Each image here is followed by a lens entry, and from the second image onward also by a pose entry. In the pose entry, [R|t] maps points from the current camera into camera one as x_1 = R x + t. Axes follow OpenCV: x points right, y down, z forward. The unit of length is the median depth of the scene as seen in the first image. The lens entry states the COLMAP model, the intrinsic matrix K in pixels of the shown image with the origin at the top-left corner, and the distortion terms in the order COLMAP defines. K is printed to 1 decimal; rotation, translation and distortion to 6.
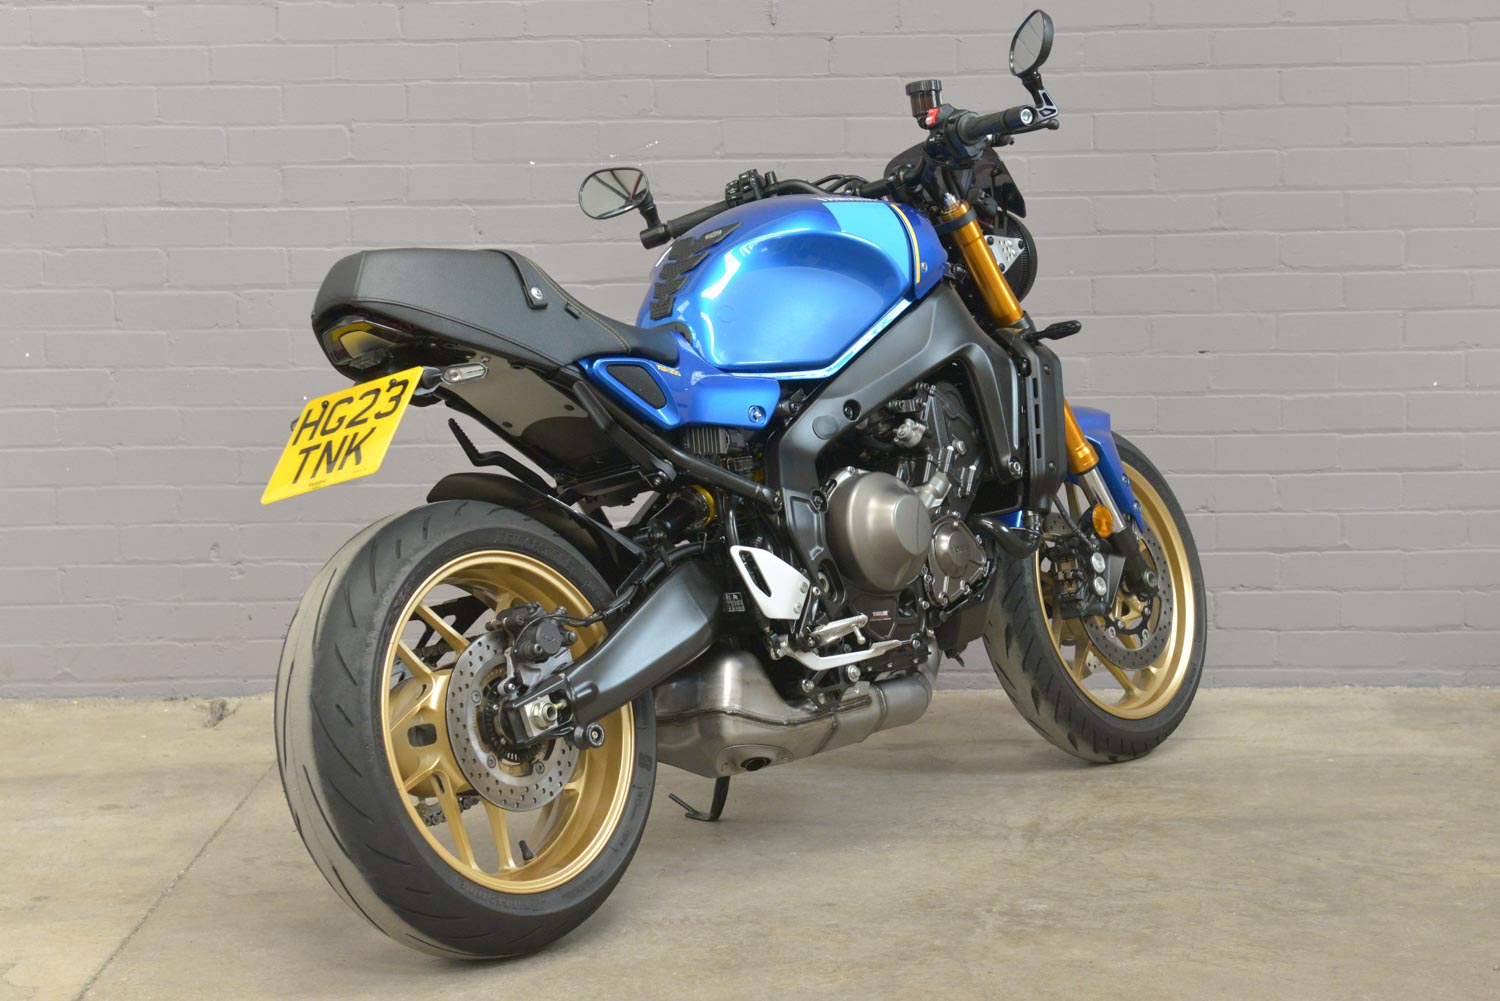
lens RADIAL K [[2935.5, 0, 729.2], [0, 2935.5, 453.4], [0, 0, 1]] dist [0.110602, 0.000000]
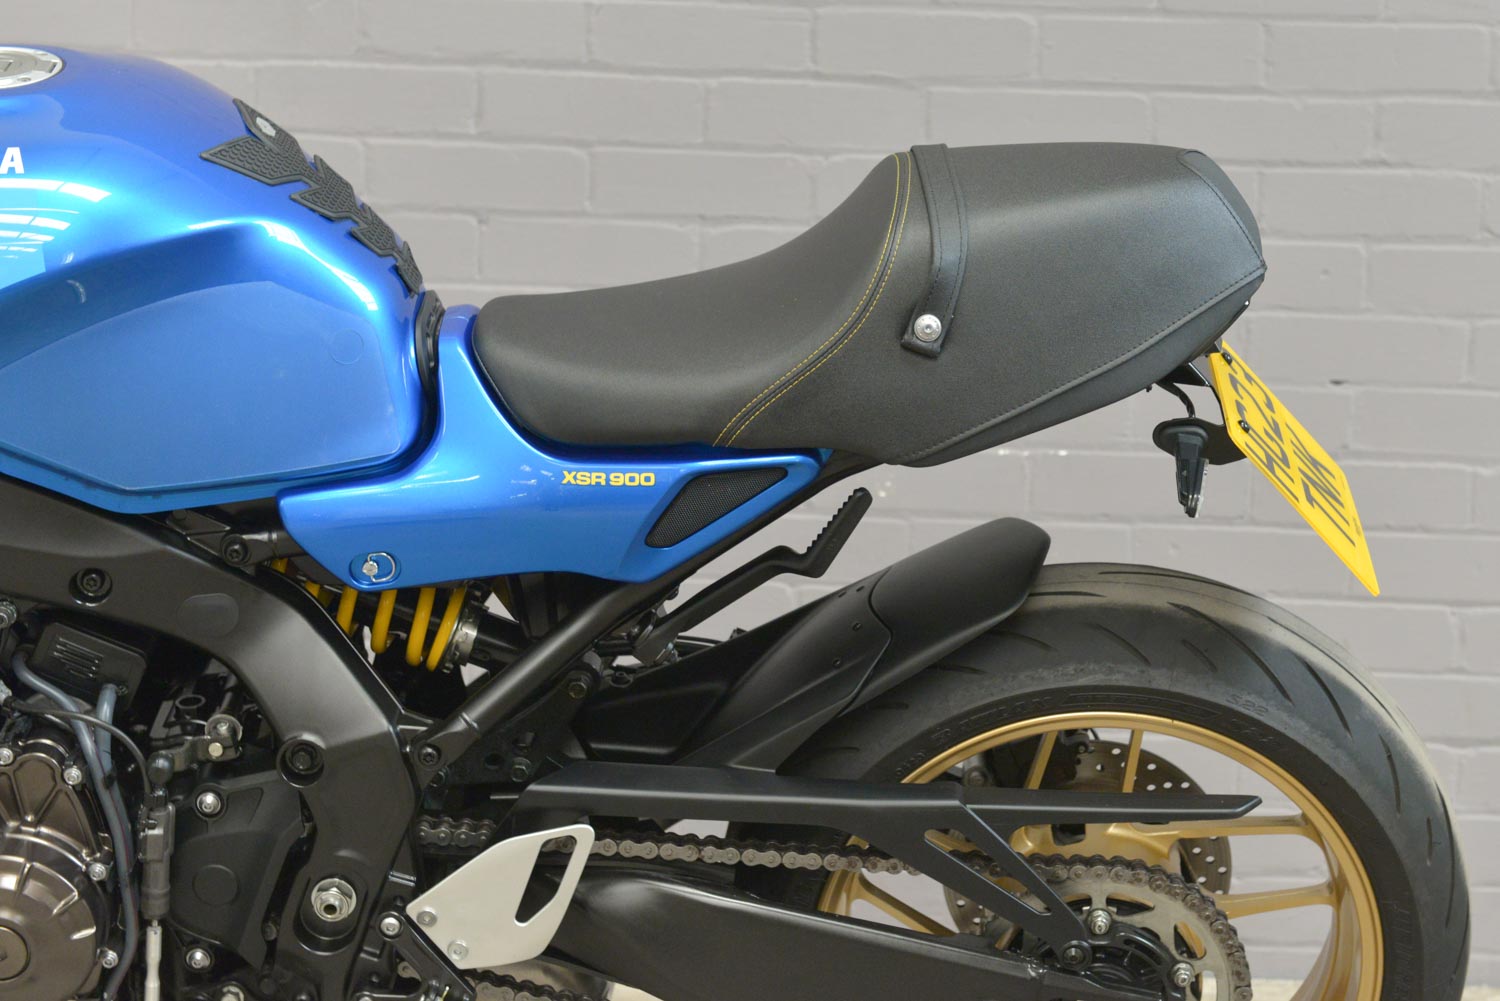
lens RADIAL K [[3661.2, 0, 869.1], [0, 3661.2, 396.2], [0, 0, 1]] dist [0.110091, 0.000000]
pose [[0.998491, 0.045054, 0.031385, 0.050958], [-0.045195, 0.998971, 0.003792, -0.030523], [-0.031182, -0.005205, 0.999500, 0.310828]]
